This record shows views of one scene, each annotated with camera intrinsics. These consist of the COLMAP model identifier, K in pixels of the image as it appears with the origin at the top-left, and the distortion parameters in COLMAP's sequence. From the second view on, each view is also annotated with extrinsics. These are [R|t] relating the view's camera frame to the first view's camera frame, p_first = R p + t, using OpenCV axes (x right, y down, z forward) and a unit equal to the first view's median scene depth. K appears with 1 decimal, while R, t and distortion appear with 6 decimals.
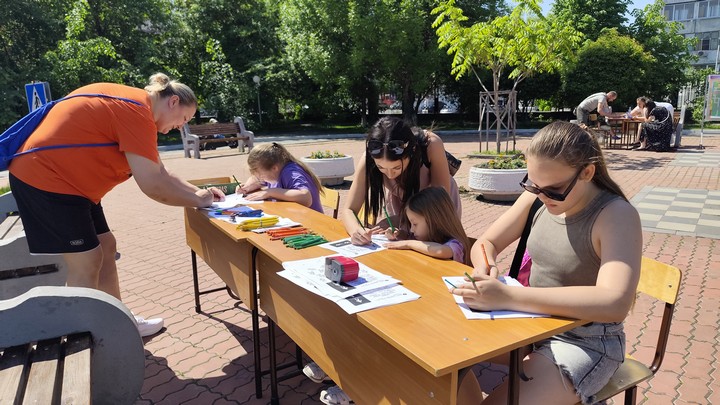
lens RADIAL K [[492.2, 0, 360.0], [0, 492.2, 202.5], [0, 0, 1]] dist [0.002790, 0.000280]
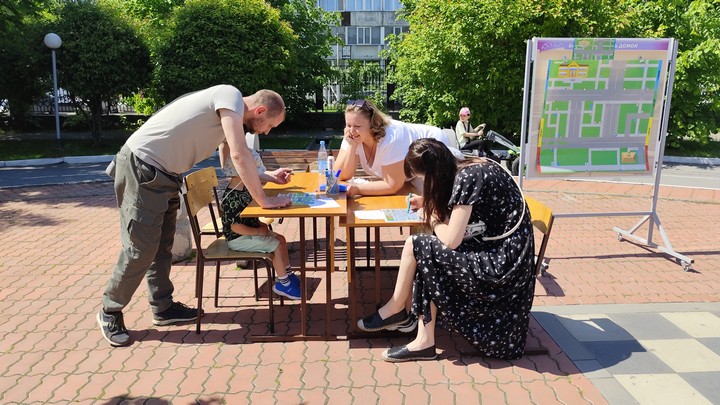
lens RADIAL K [[492.2, 0, 360.0], [0, 492.2, 202.5], [0, 0, 1]] dist [0.002790, 0.000280]
pose [[0.763775, -0.126762, 0.632913, 0.244676], [0.117413, 0.991453, 0.056883, -0.109830], [-0.634714, 0.030867, 0.772130, 0.491681]]
